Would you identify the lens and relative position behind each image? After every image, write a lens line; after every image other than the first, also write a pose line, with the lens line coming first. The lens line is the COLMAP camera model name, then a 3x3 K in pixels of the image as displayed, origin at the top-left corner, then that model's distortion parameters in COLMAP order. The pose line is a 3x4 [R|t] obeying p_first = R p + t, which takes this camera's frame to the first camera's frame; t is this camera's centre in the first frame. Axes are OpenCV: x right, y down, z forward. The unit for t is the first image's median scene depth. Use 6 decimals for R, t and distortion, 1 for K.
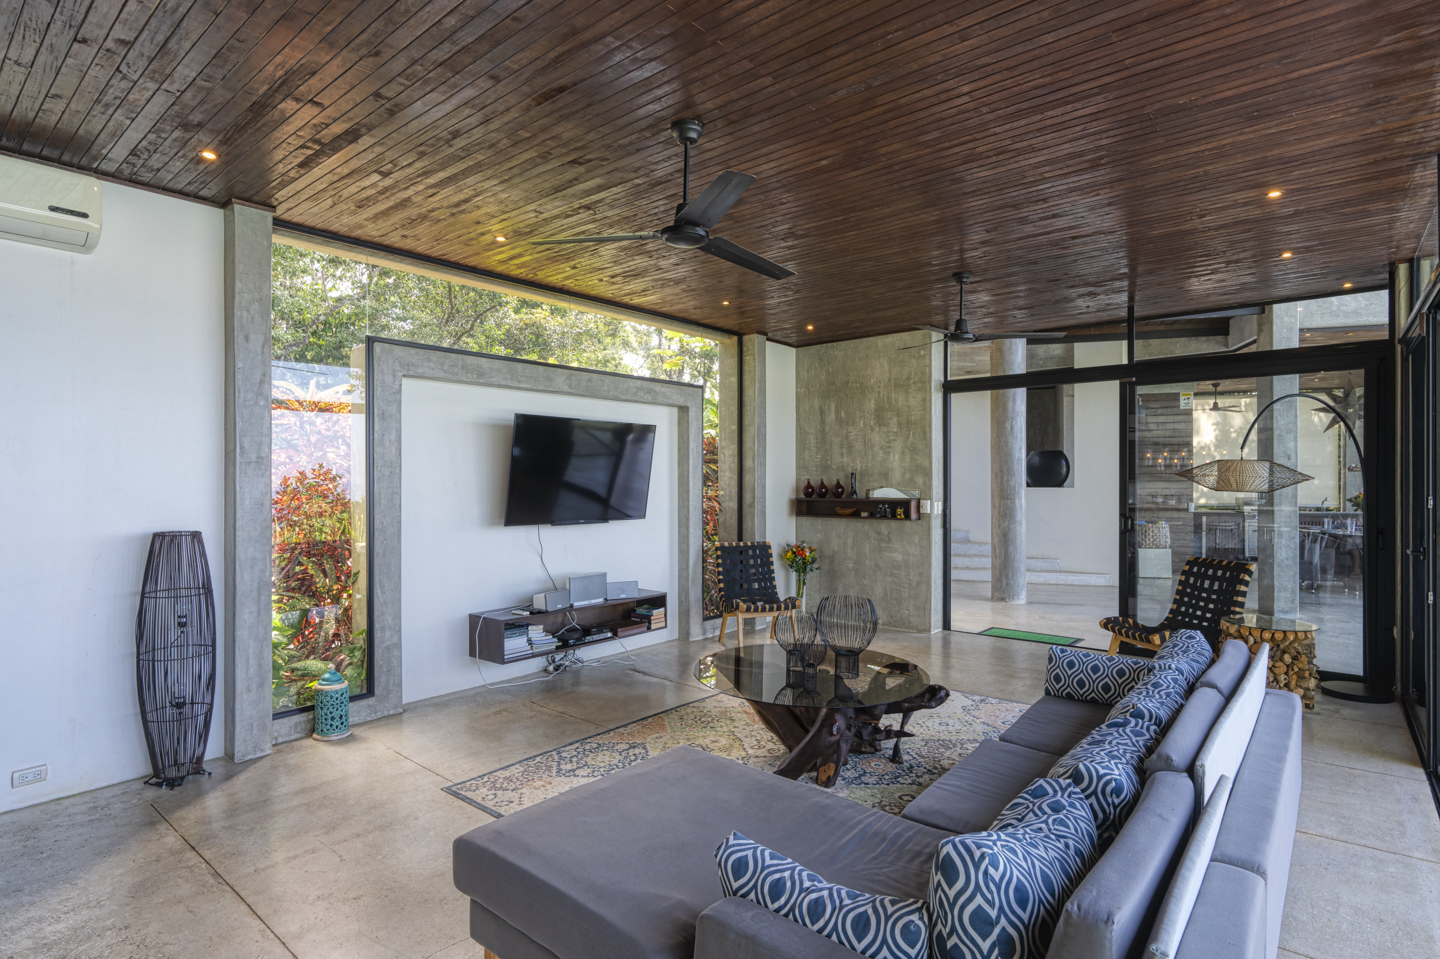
lens RADIAL K [[741.8, 0, 720.0], [0, 741.8, 479.5], [0, 0, 1]] dist [-0.000092, -0.000015]
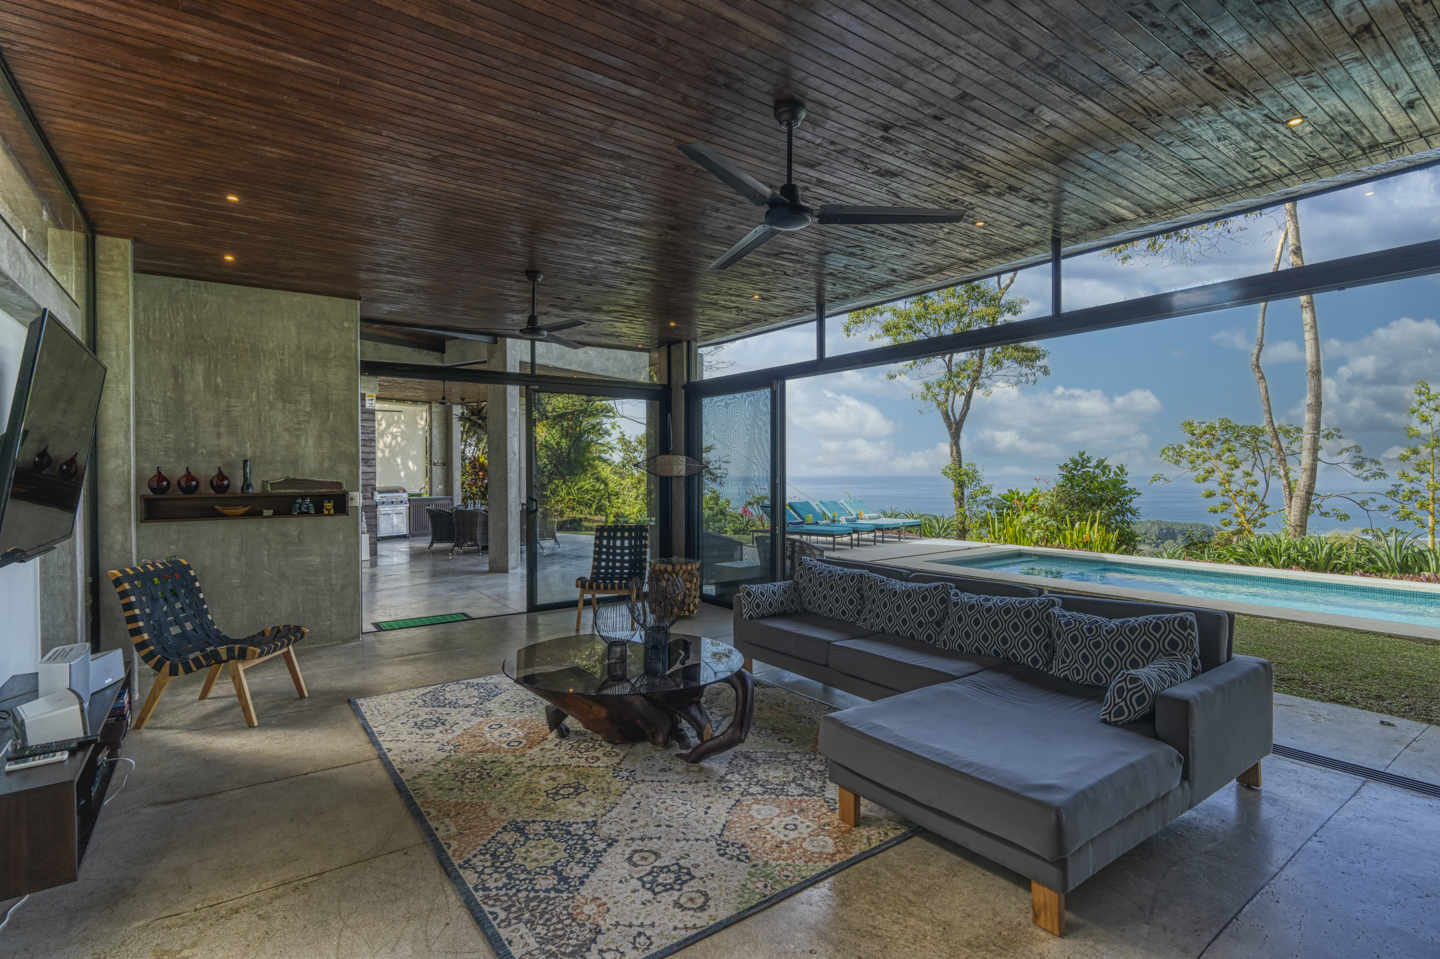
lens RADIAL K [[688.7, 0, 720.0], [0, 688.7, 479.5], [0, 0, 1]] dist [-0.000479, 0.000080]
pose [[0.242645, -0.010511, 0.970058, -0.409393], [0.002847, 0.999945, 0.010123, 0.005961], [-0.970111, 0.000306, 0.242661, 0.365213]]
